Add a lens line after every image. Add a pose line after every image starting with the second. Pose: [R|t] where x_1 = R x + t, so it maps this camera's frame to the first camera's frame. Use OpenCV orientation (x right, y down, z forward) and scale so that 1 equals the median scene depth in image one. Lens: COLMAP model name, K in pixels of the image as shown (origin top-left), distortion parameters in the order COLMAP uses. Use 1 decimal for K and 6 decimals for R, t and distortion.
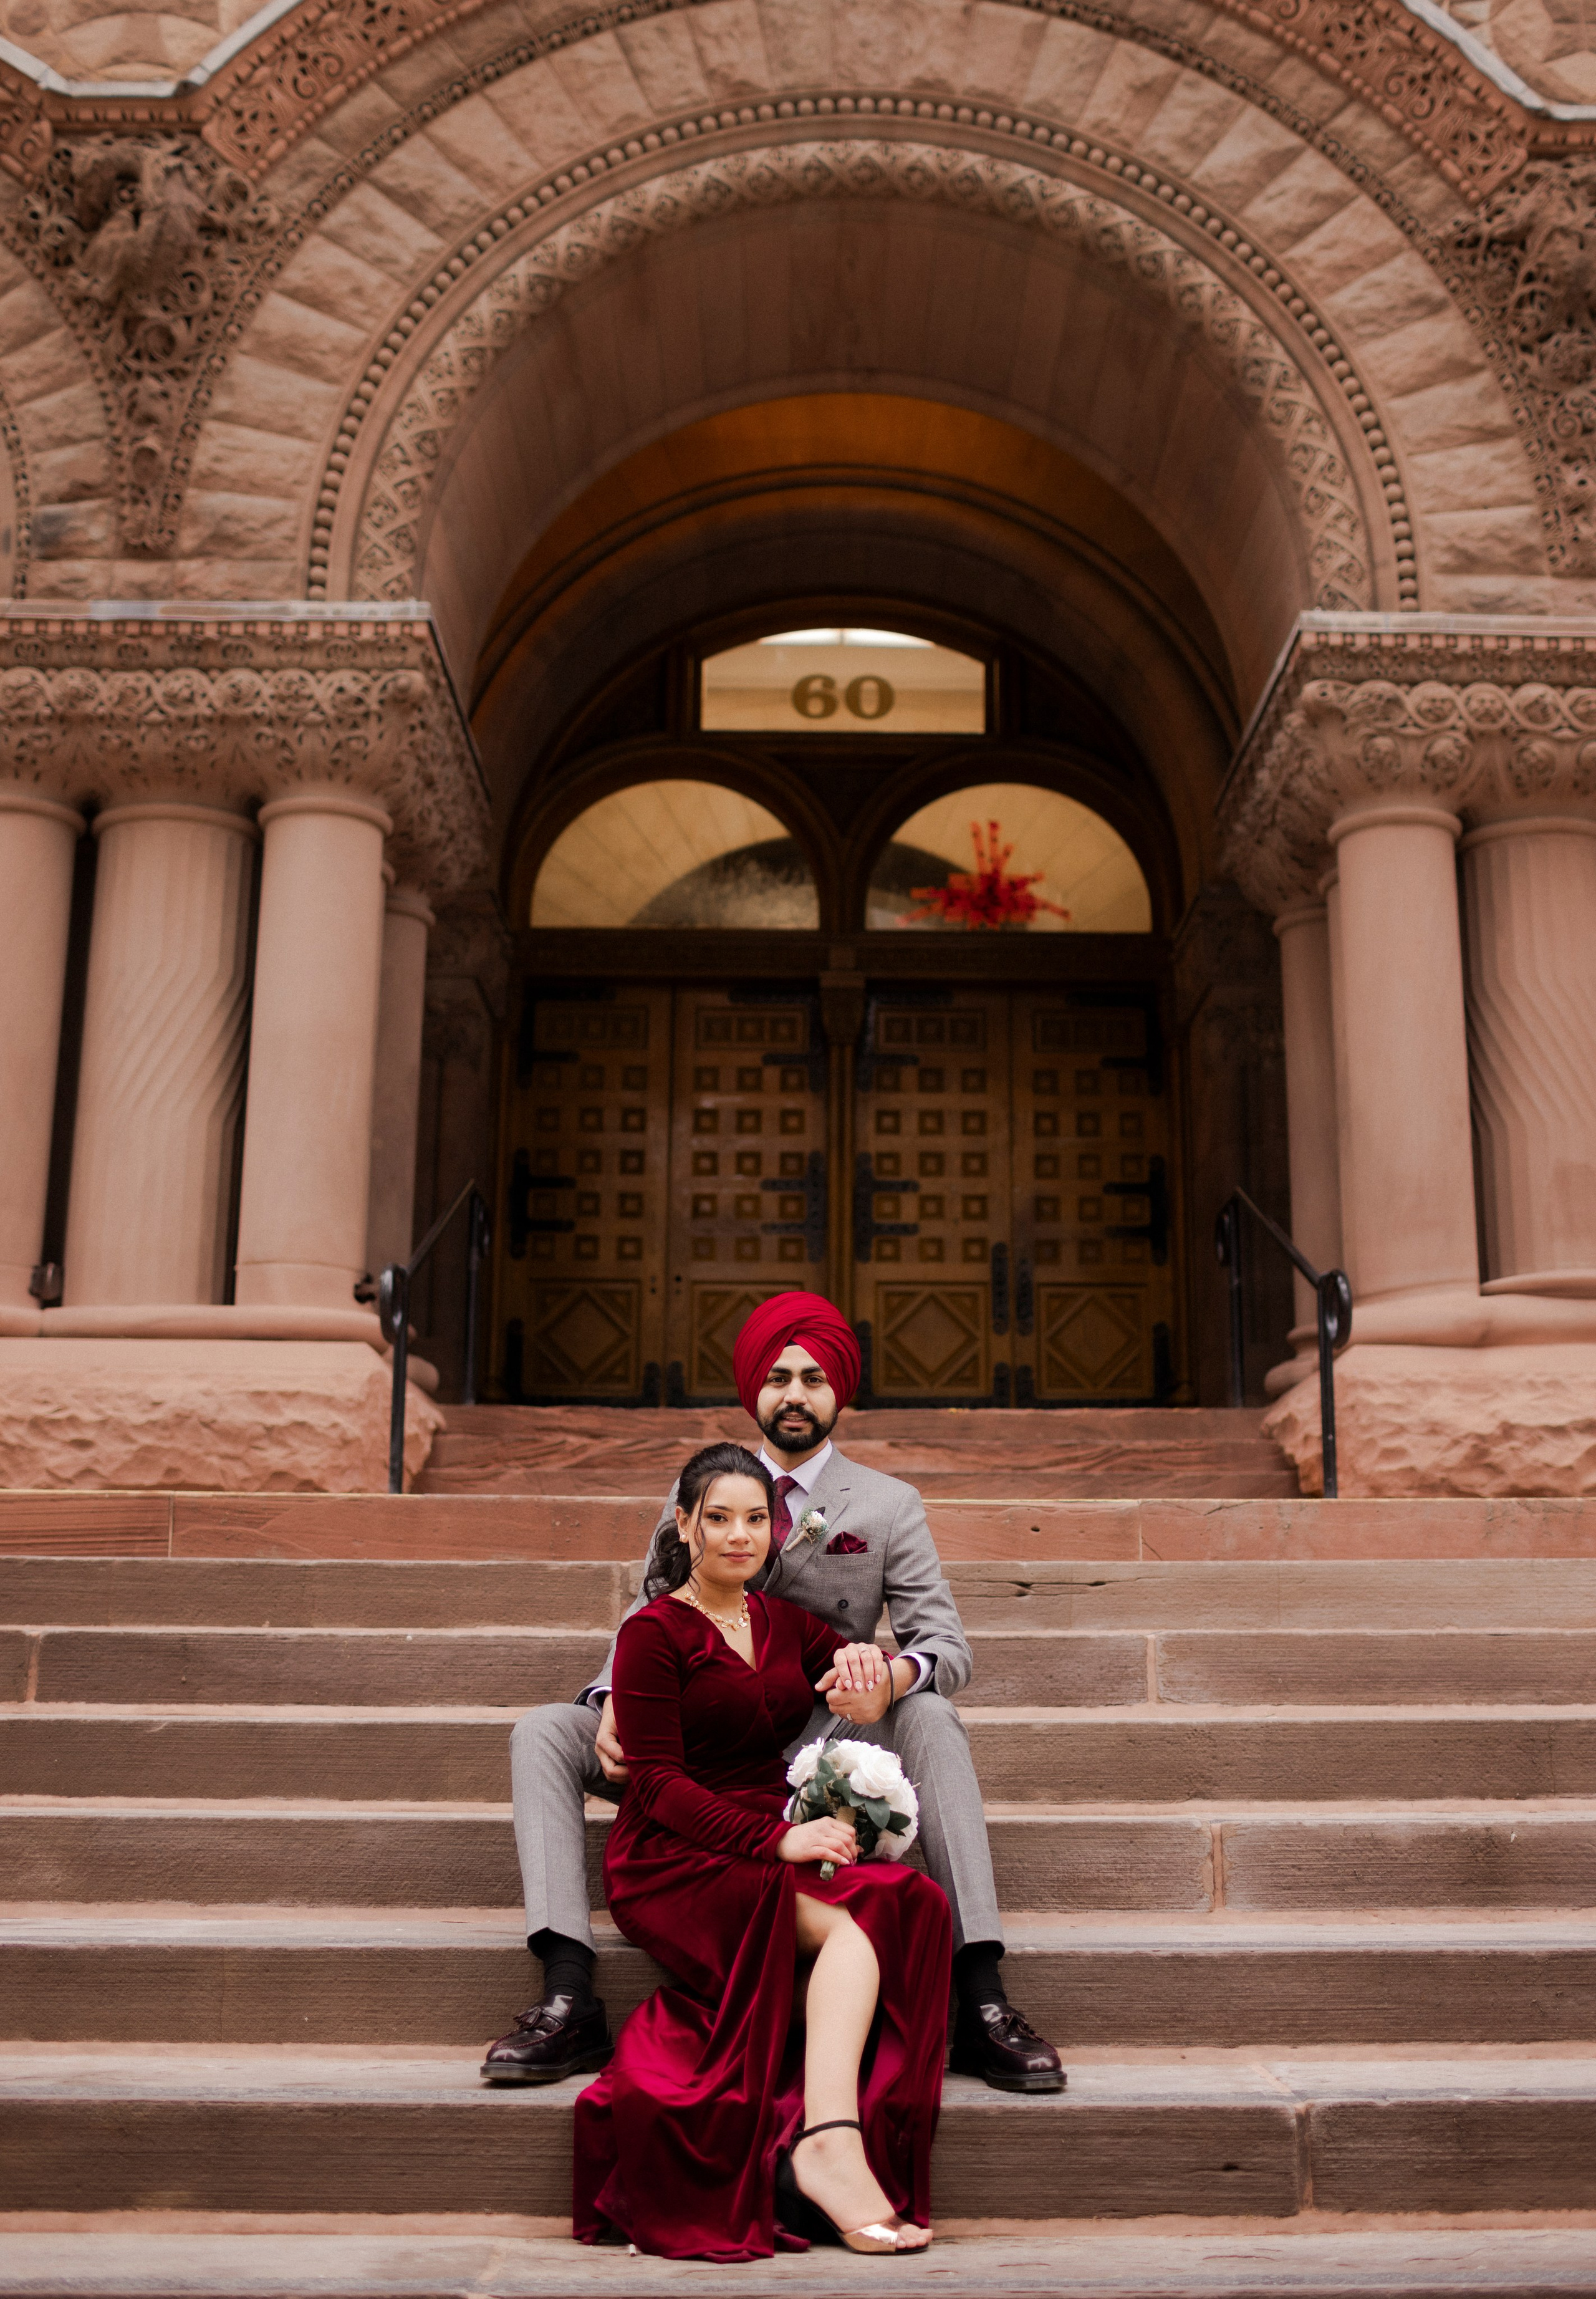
lens RADIAL K [[2466.5, 0, 851.9], [0, 2466.5, 1067.4], [0, 0, 1]] dist [-0.098908, 0.115361]
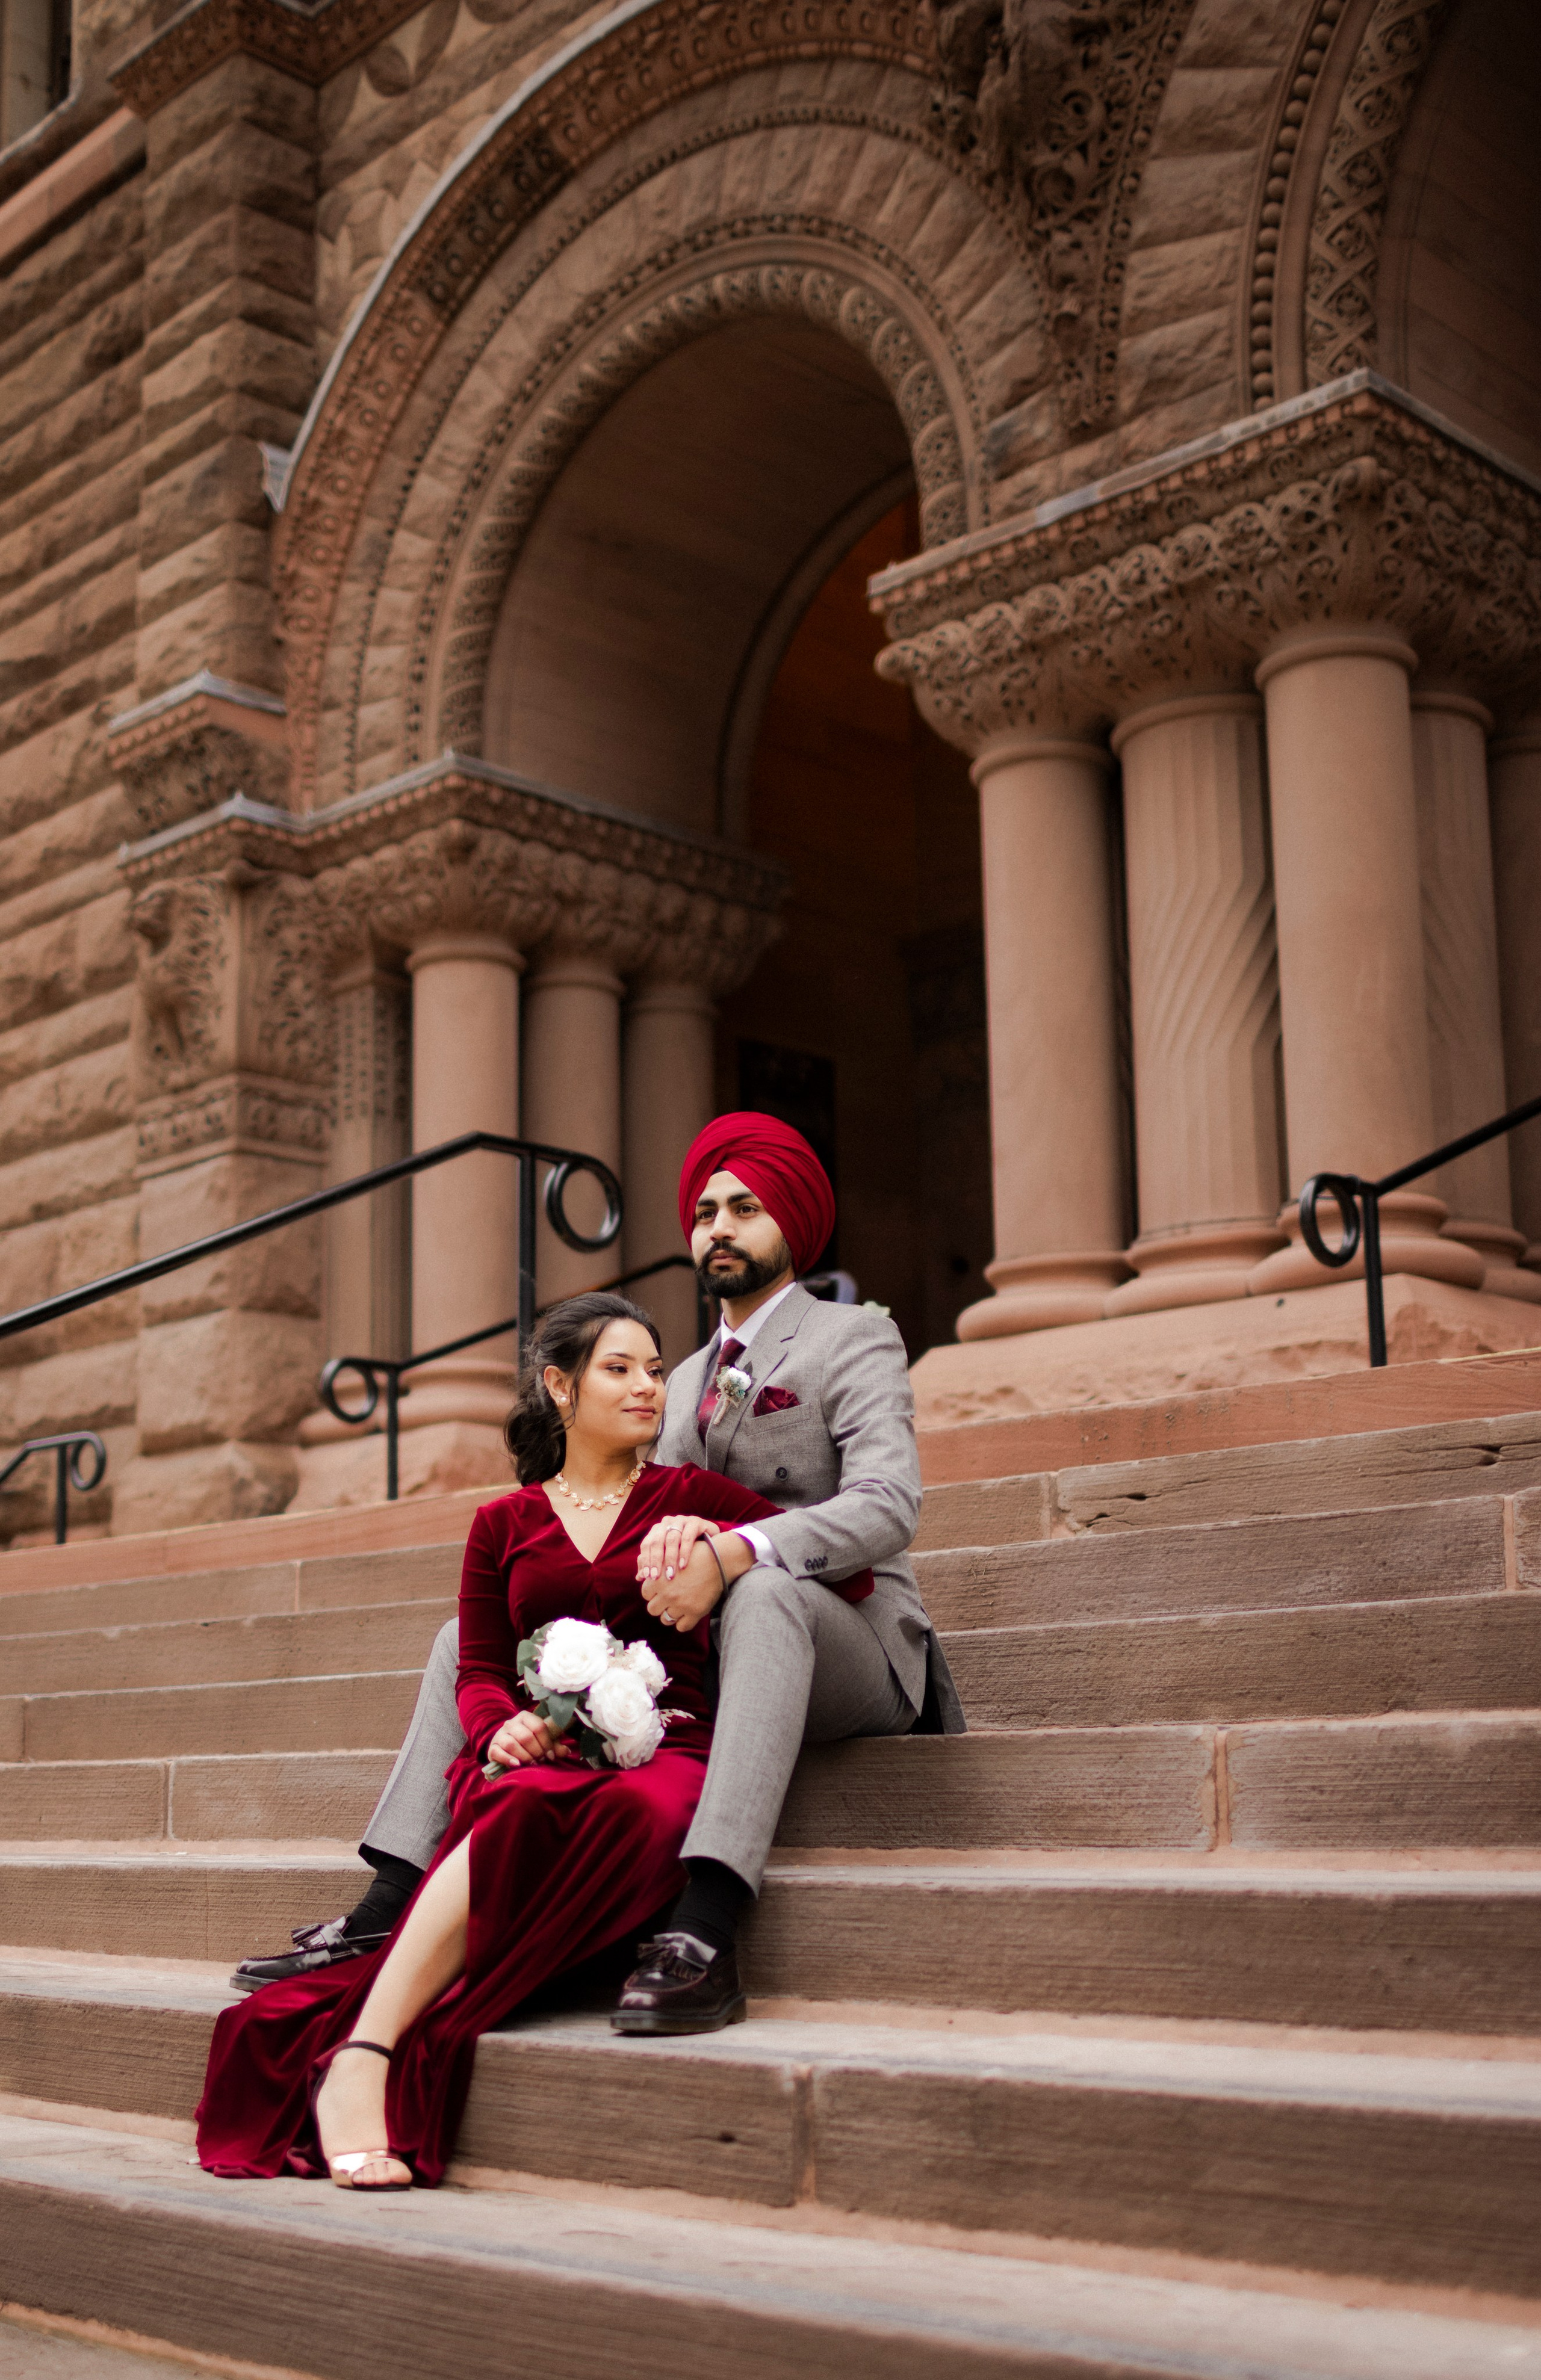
lens RADIAL K [[2767.6, 0, 611.5], [0, 2767.6, 1426.2], [0, 0, 1]] dist [-0.105111, 0.125077]
pose [[0.667836, -0.108781, -0.736317, 0.279500], [0.197963, 0.979591, 0.034830, 0.071174], [0.717500, -0.169024, 0.675740, 0.154563]]
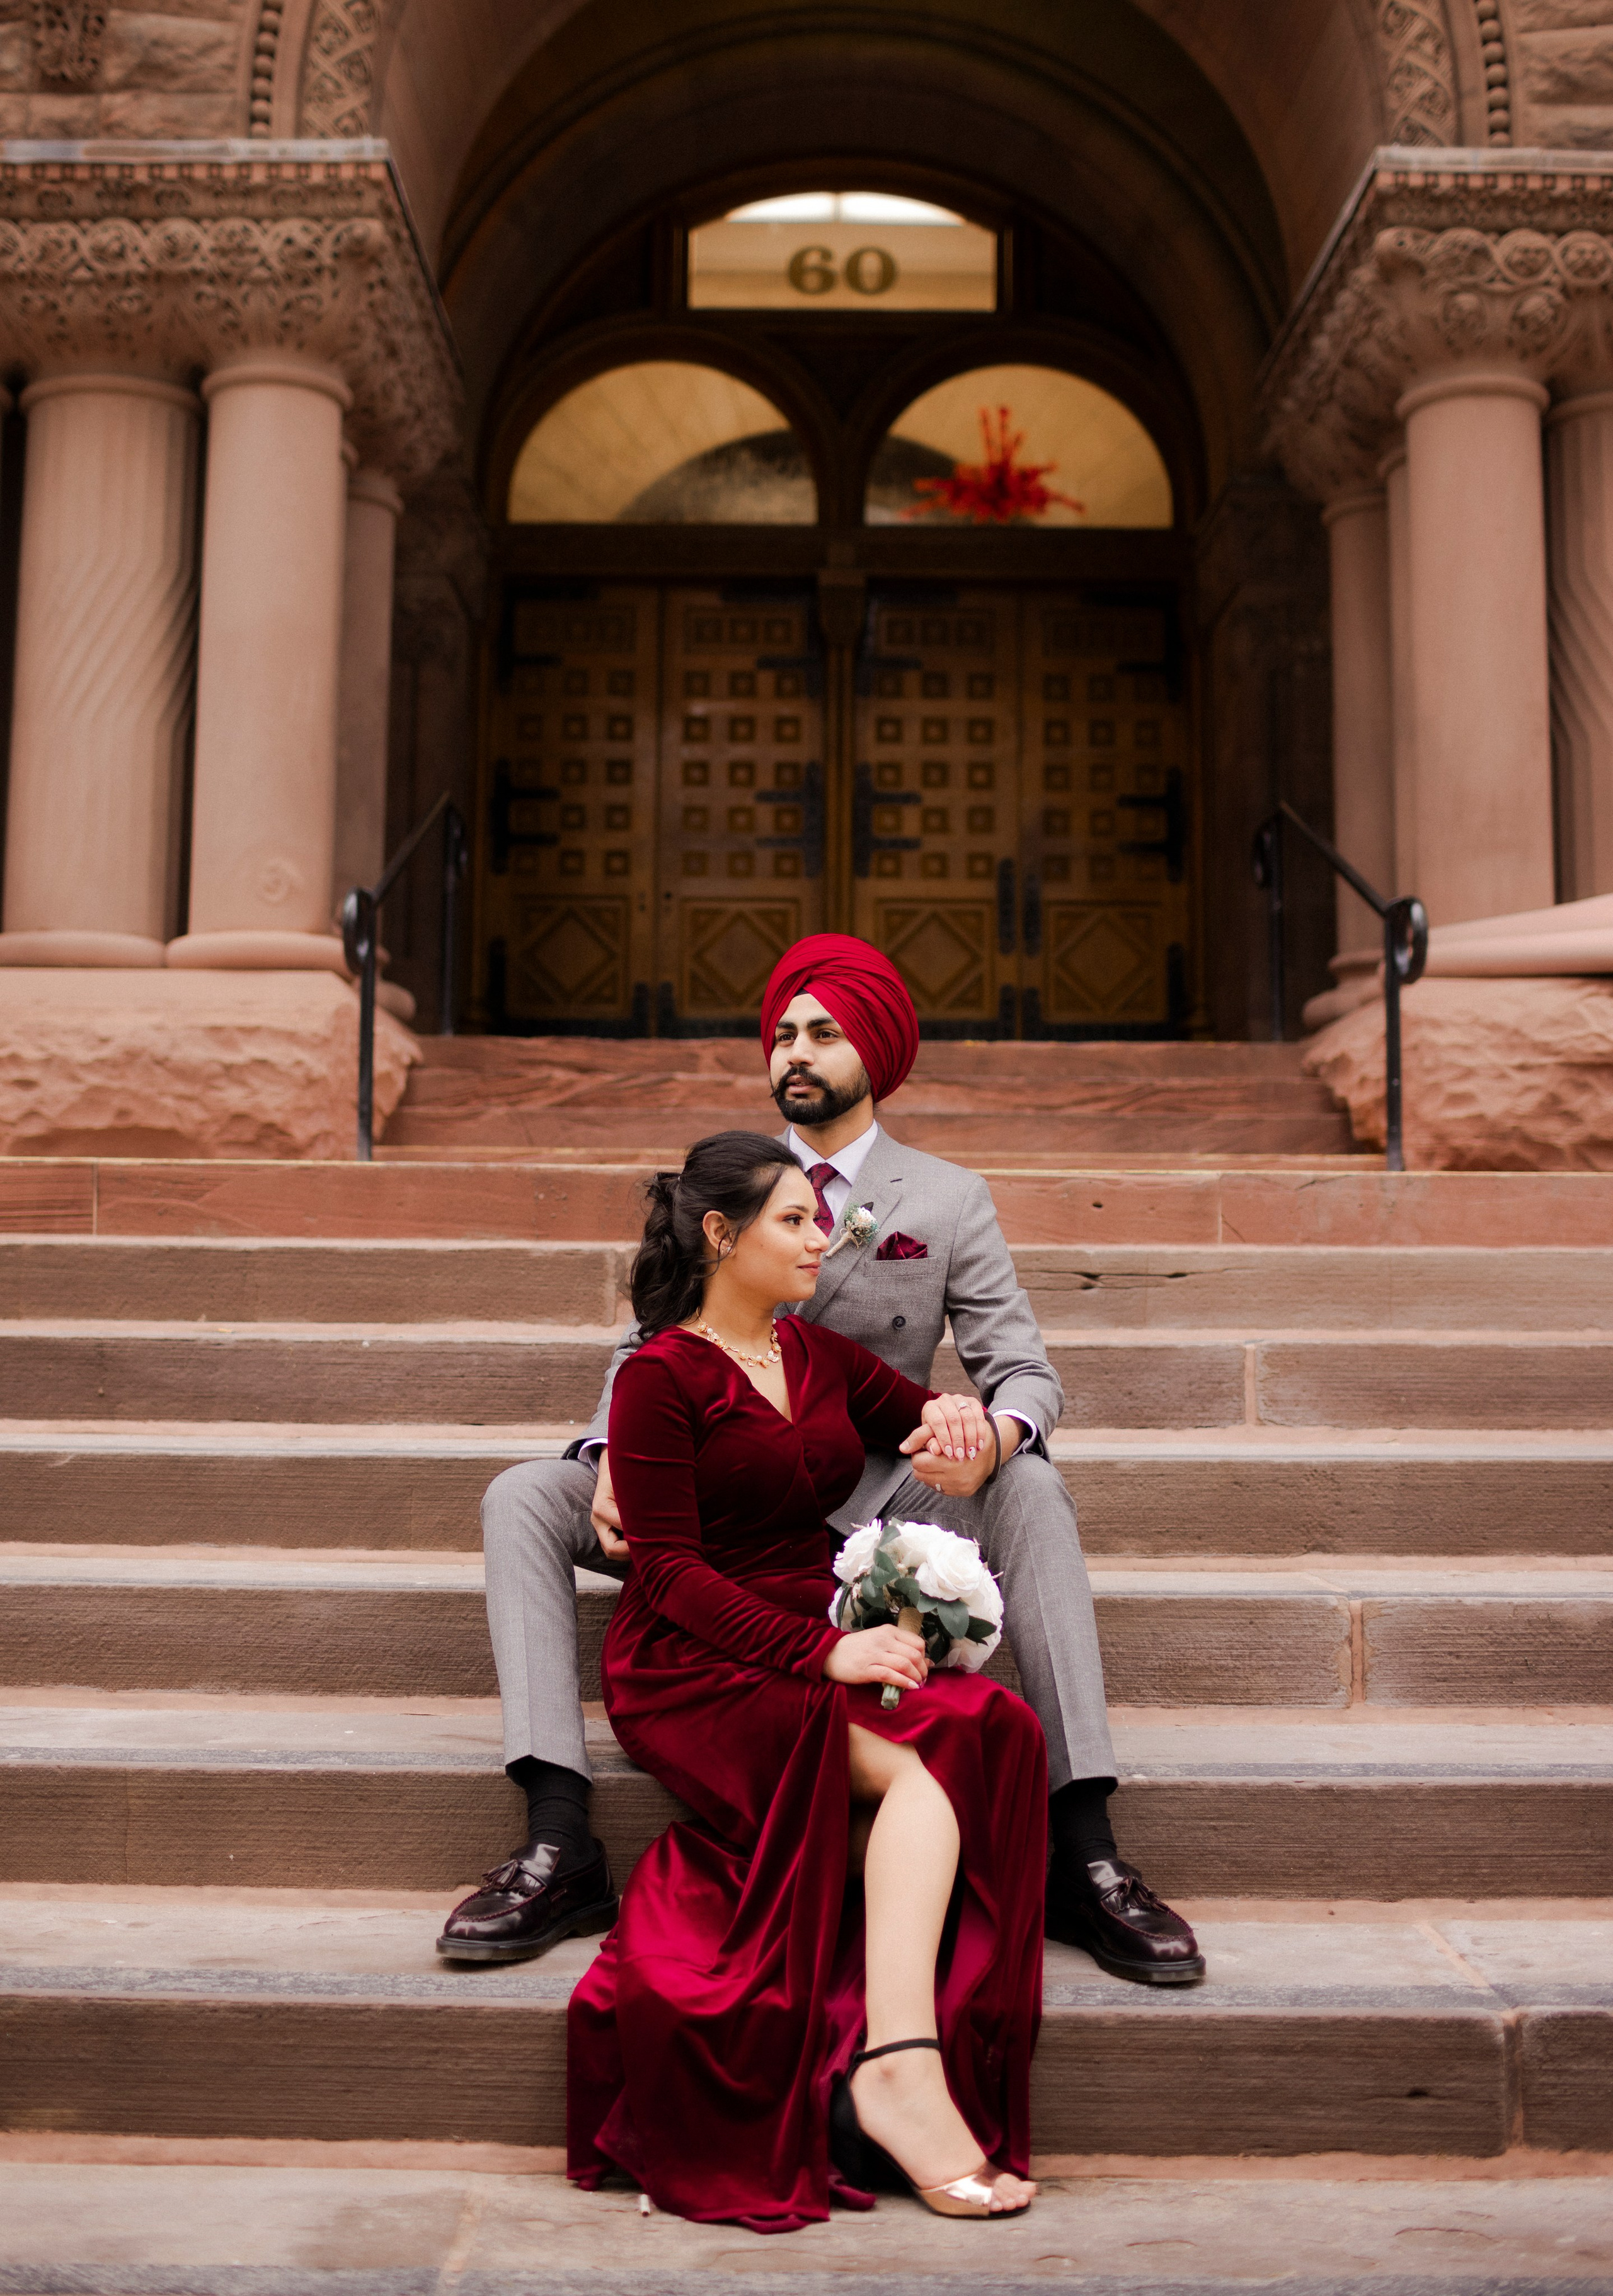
lens RADIAL K [[2413.2, 0, 767.1], [0, 2413.2, 1035.3], [0, 0, 1]] dist [-0.102861, 0.128795]
pose [[0.999650, 0.004015, -0.026153, -0.011477], [-0.000139, 0.989204, 0.146543, 0.003792], [0.026459, -0.146488, 0.988858, 0.106668]]
